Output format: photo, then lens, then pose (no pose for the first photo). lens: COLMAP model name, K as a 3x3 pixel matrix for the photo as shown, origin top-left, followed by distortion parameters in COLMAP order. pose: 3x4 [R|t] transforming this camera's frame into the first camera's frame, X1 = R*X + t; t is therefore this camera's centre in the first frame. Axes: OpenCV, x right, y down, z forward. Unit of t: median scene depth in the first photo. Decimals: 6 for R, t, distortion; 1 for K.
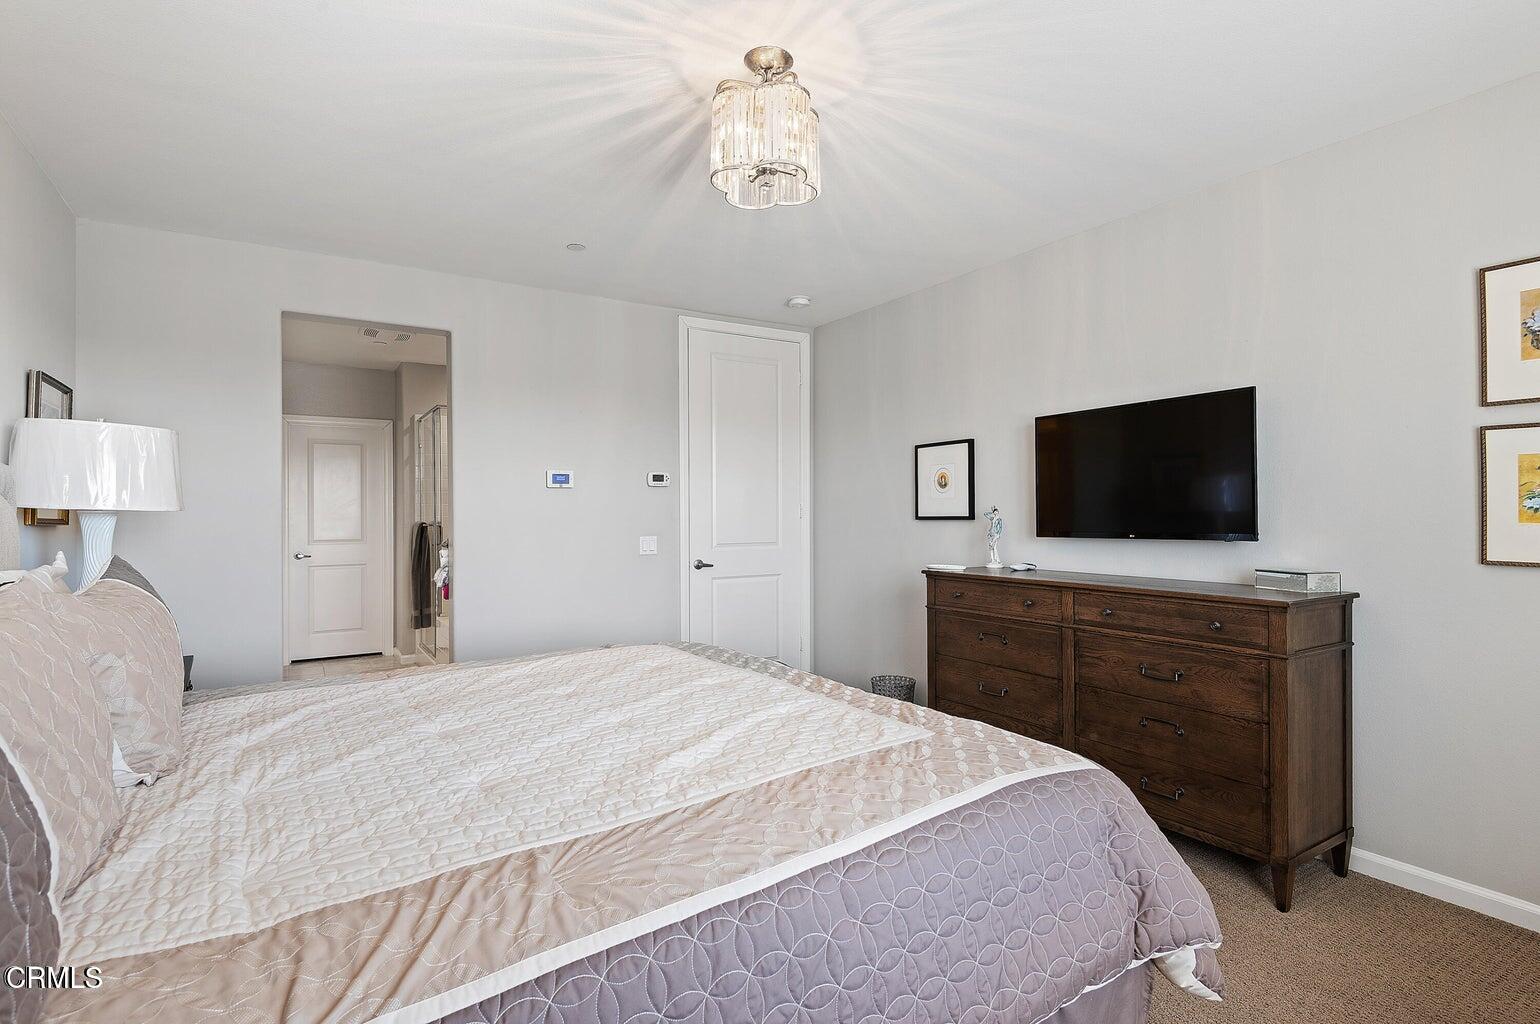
lens RADIAL K [[772.8, 0, 769.0], [0, 772.8, 511.8], [0, 0, 1]] dist [-0.000925, -0.000085]
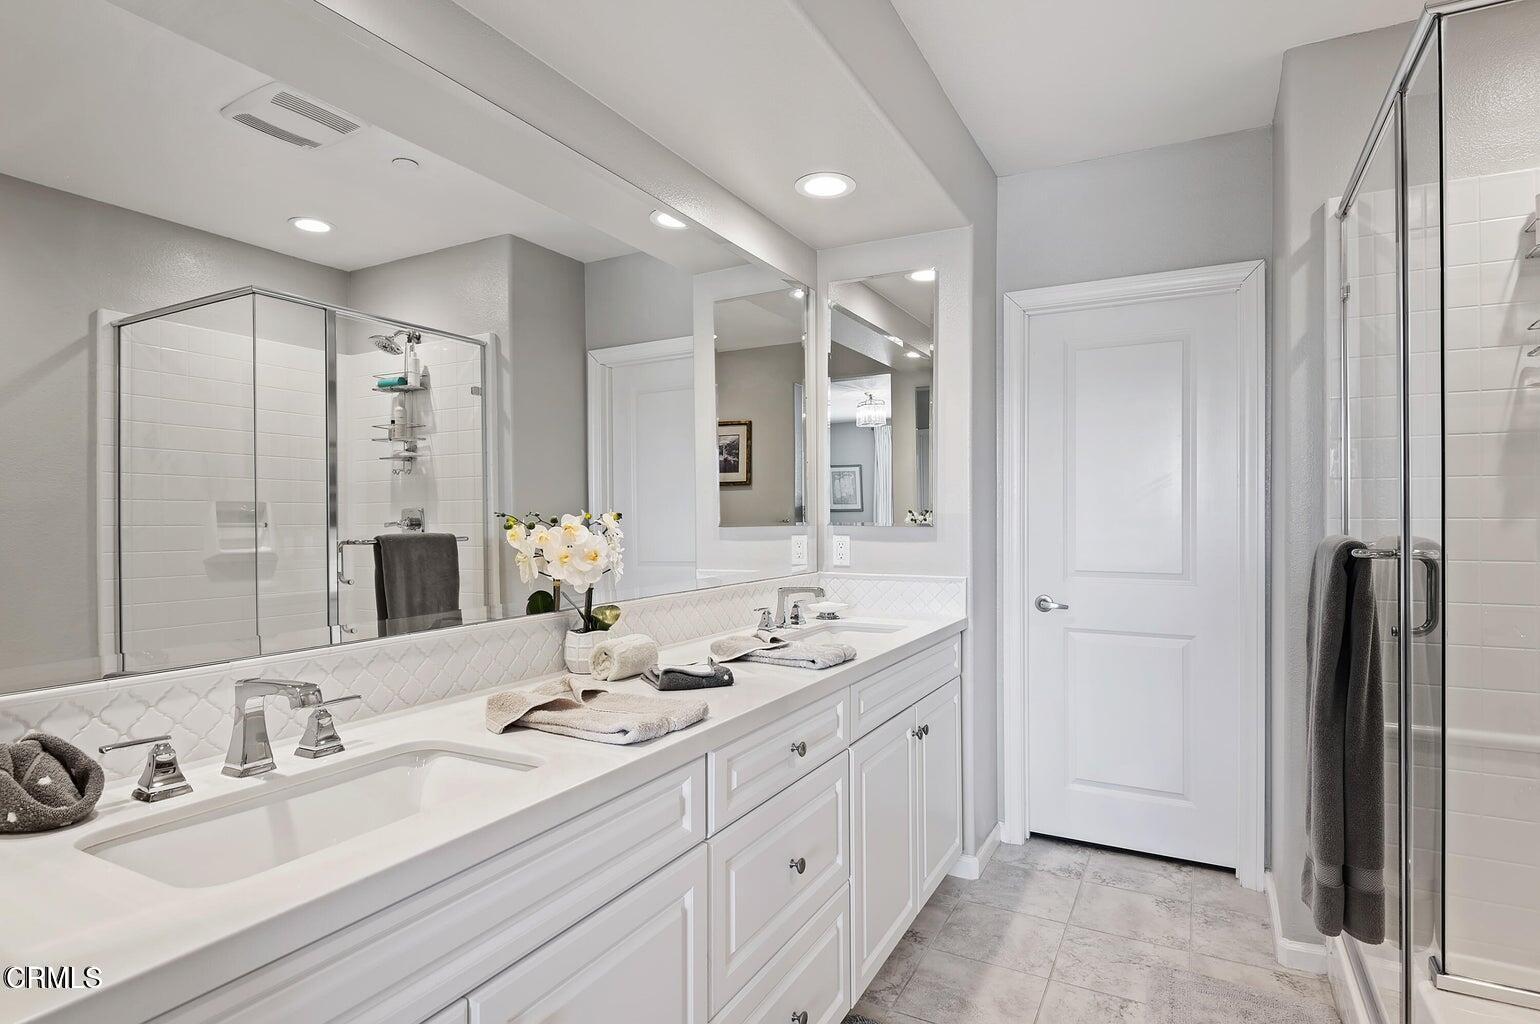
lens RADIAL K [[797.2, 0, 766.6], [0, 797.2, 521.0], [0, 0, 1]] dist [-0.011757, -0.001264]
pose [[0.491583, 0.006085, -0.870809, -0.290319], [0.005030, 0.999939, 0.009827, 0.002202], [0.870816, -0.009211, 0.491523, 0.646233]]
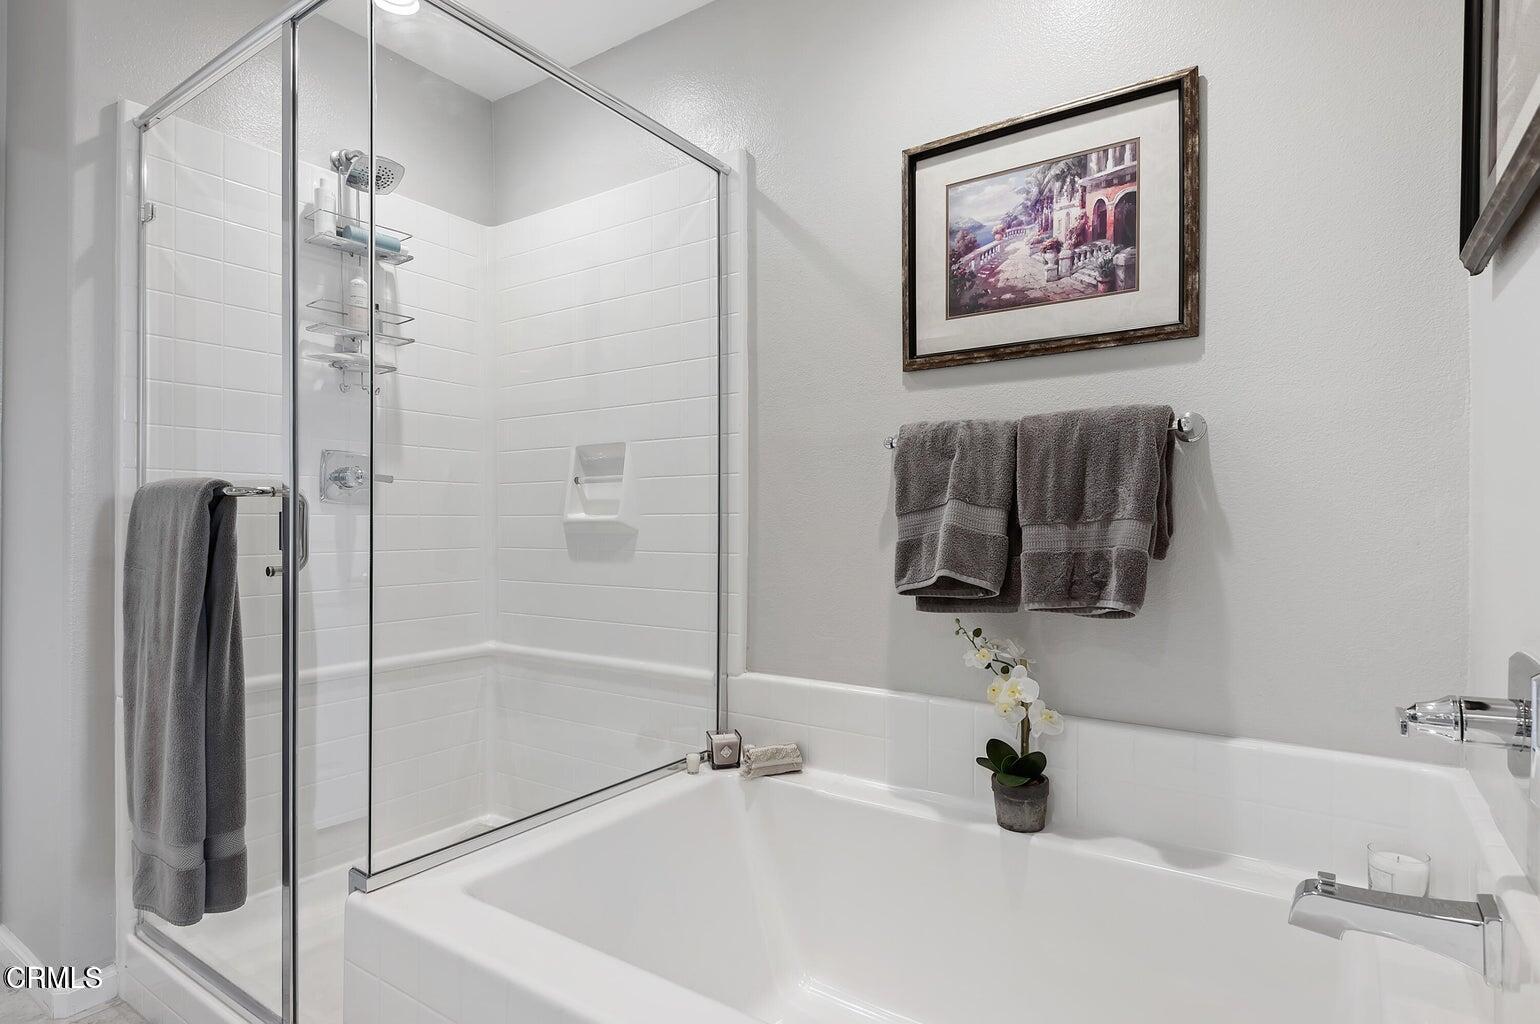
lens RADIAL K [[797.2, 0, 771.4], [0, 797.2, 515.2], [0, 0, 1]] dist [-0.011757, -0.001264]
pose [[0.911666, 0.013010, 0.410726, -0.365637], [-0.012470, 0.999914, -0.003994, 0.021495], [-0.410743, -0.001480, 0.911750, 0.655879]]
